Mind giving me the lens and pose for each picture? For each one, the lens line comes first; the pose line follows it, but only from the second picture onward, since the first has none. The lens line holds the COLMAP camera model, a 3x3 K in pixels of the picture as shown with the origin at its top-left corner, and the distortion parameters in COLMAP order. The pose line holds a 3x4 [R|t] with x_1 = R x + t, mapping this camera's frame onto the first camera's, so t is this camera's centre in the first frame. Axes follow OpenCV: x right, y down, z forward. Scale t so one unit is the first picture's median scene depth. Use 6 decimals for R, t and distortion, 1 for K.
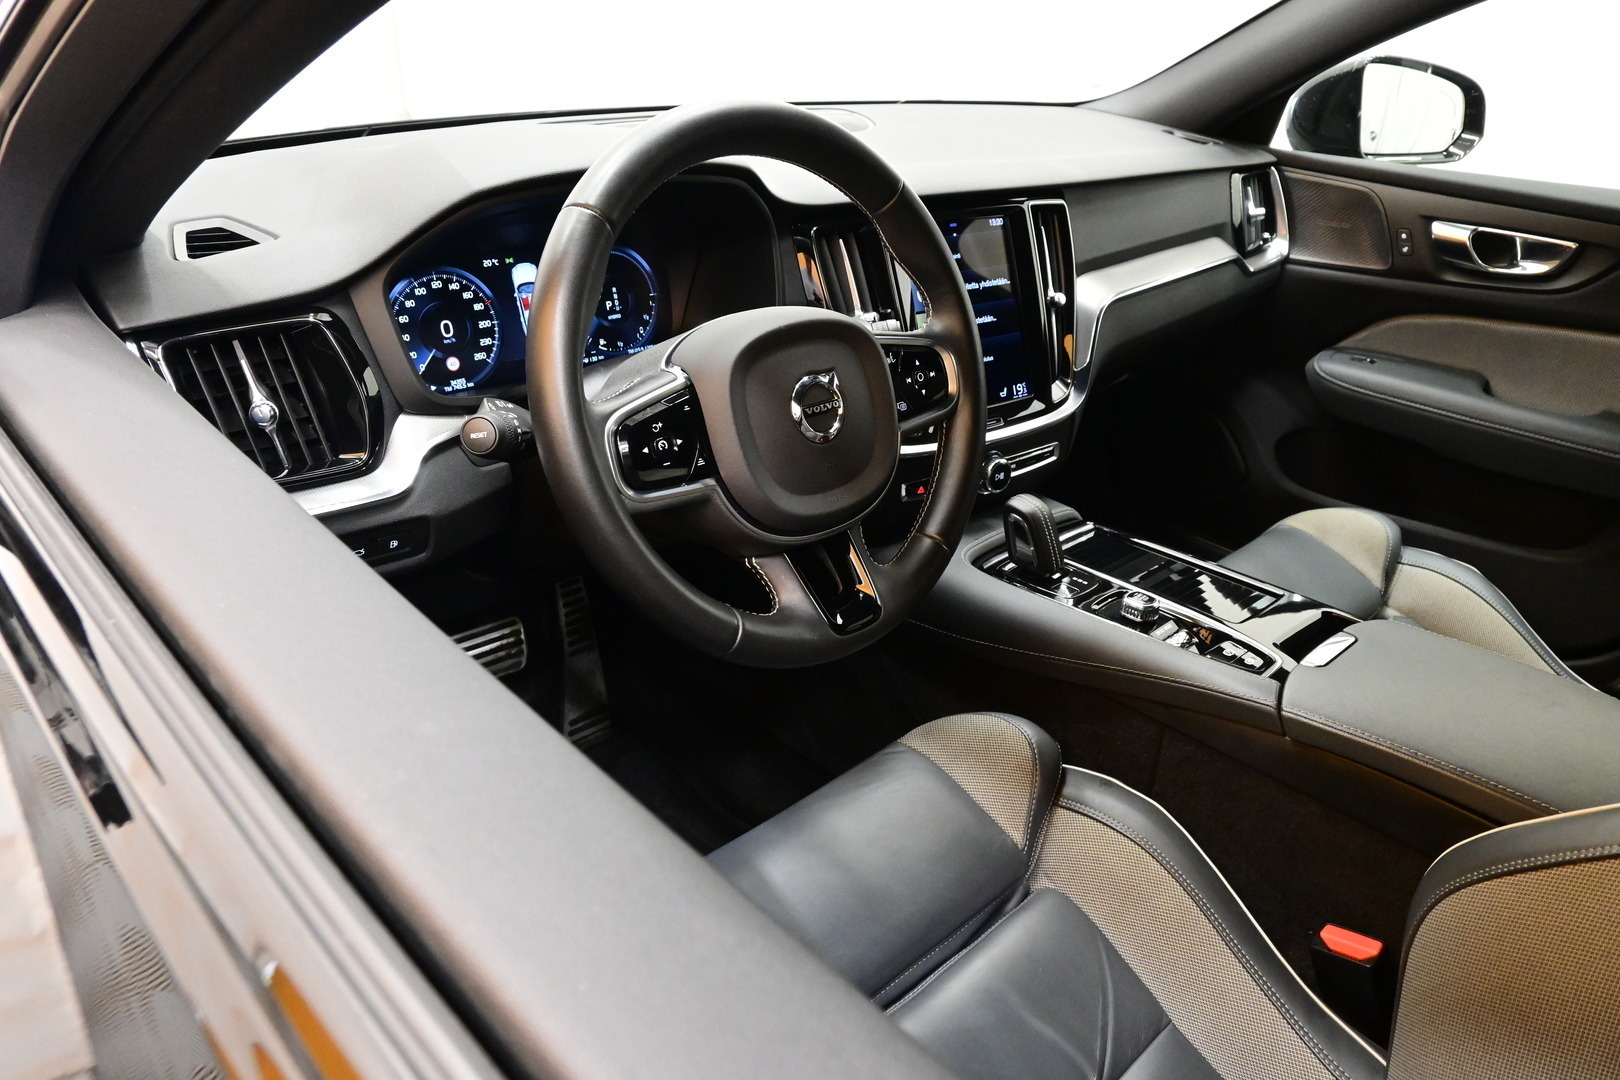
lens RADIAL K [[1096.1, 0, 808.4], [0, 1096.1, 532.2], [0, 0, 1]] dist [0.000887, -0.004907]
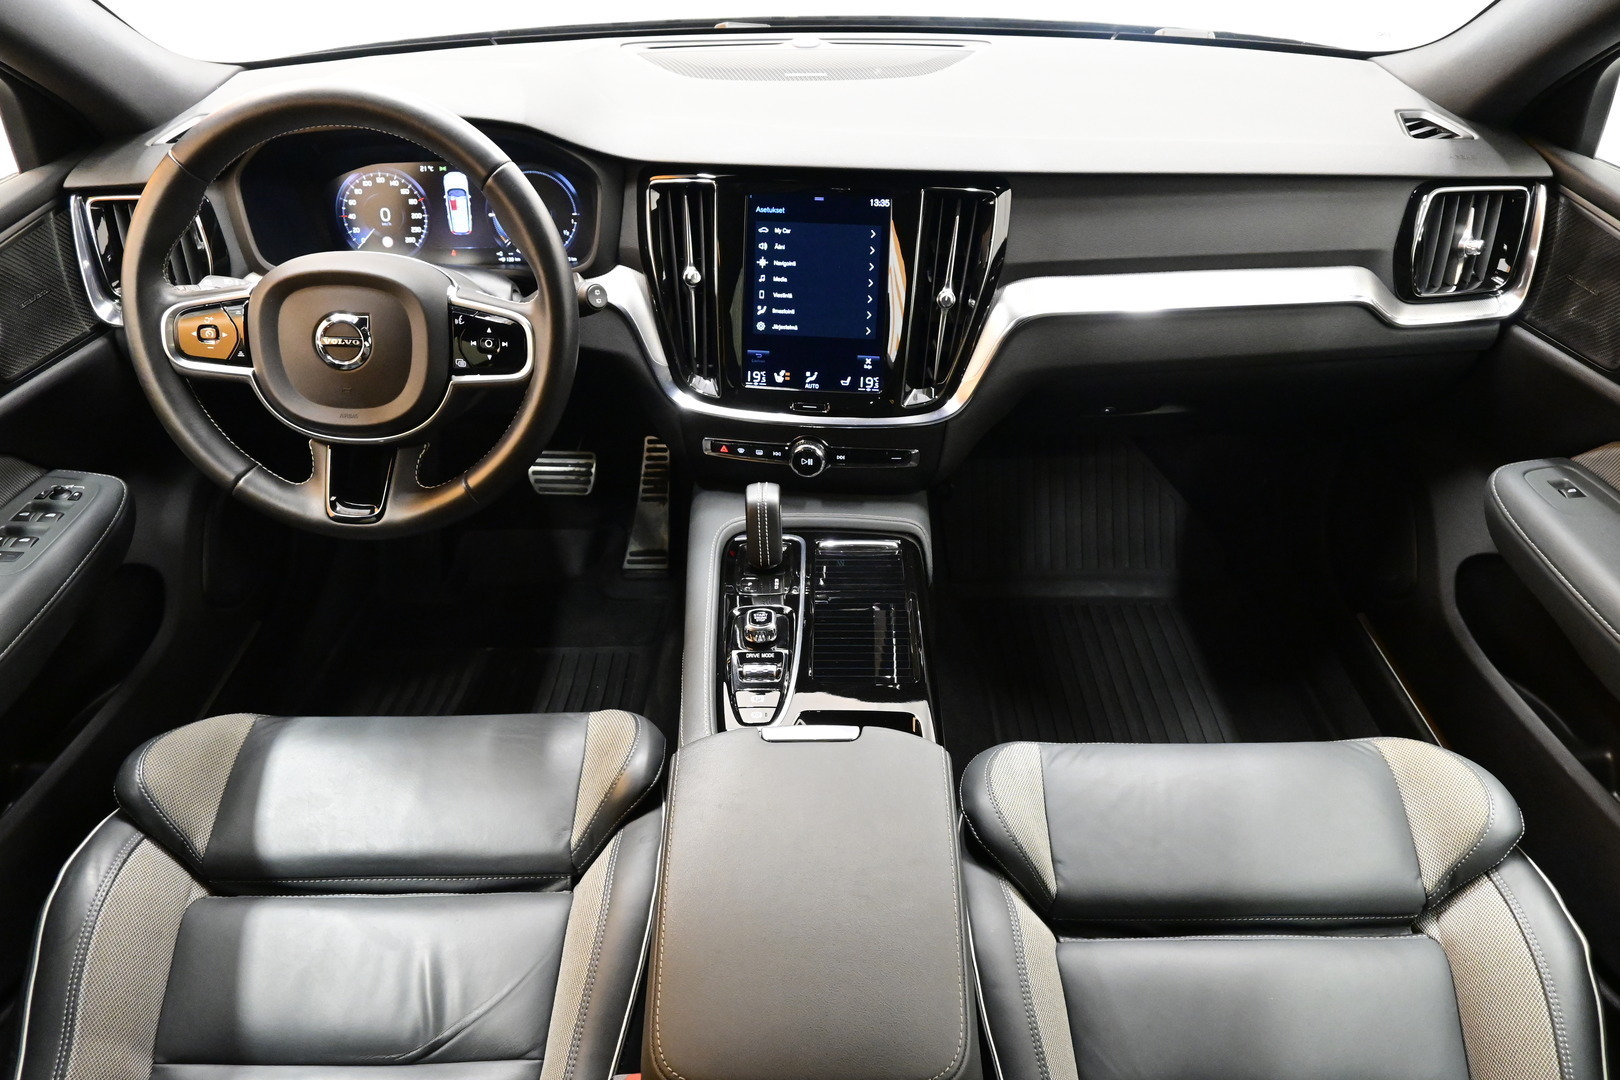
lens RADIAL K [[1096.1, 0, 808.1], [0, 1096.1, 550.4], [0, 0, 1]] dist [0.000887, -0.004907]
pose [[0.733686, 0.361667, -0.575241, 0.925138], [-0.271892, 0.932111, 0.239258, -0.254829], [0.622720, -0.019137, 0.782211, 0.264338]]
